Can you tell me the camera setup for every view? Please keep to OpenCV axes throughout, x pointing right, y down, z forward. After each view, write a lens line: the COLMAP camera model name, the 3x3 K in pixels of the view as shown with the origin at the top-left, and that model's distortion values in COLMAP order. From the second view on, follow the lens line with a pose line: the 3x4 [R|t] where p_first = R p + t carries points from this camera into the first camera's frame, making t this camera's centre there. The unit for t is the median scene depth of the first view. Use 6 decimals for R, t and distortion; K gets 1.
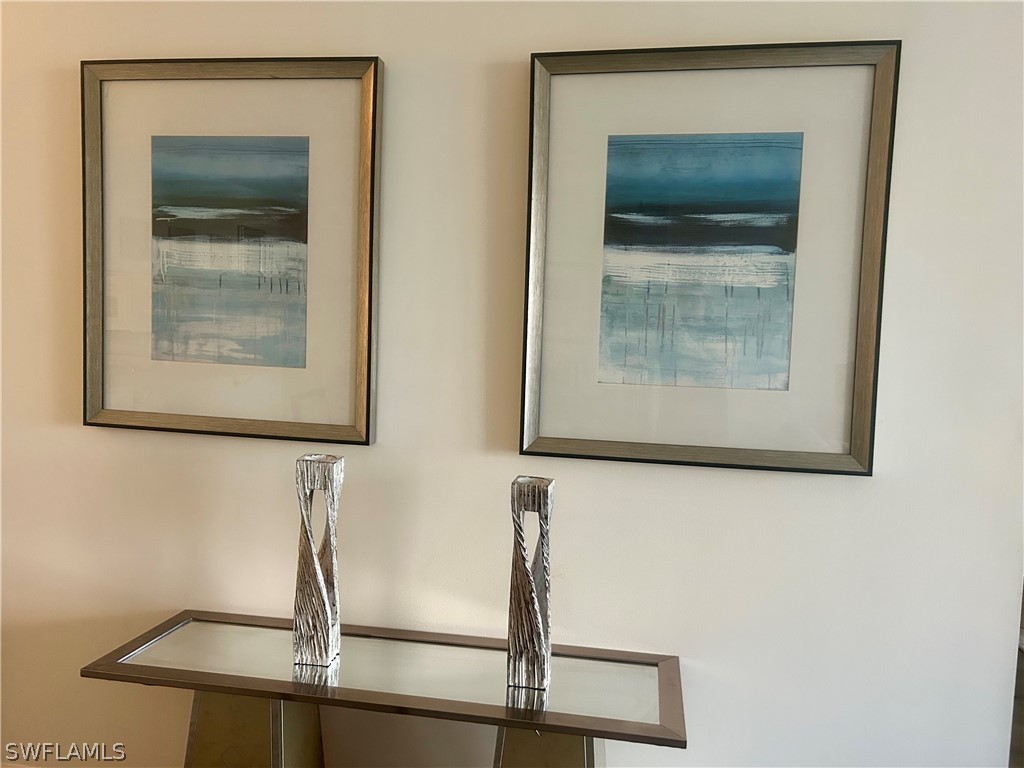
lens RADIAL K [[772.4, 0, 508.7], [0, 772.4, 395.1], [0, 0, 1]] dist [0.068066, -0.083293]
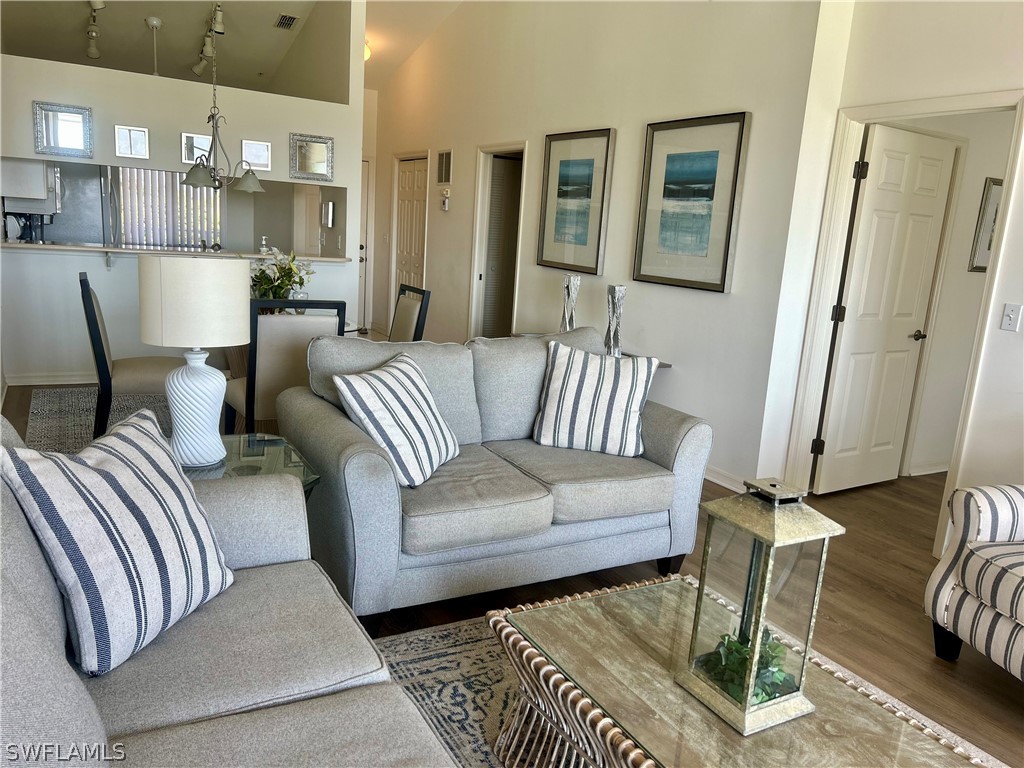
lens RADIAL K [[772.4, 0, 506.7], [0, 772.4, 381.2], [0, 0, 1]] dist [0.068066, -0.083293]
pose [[0.634911, 0.160623, -0.755704, 1.689470], [-0.102024, 0.987014, 0.124071, 0.127321], [0.765819, -0.001674, 0.643054, -0.958880]]
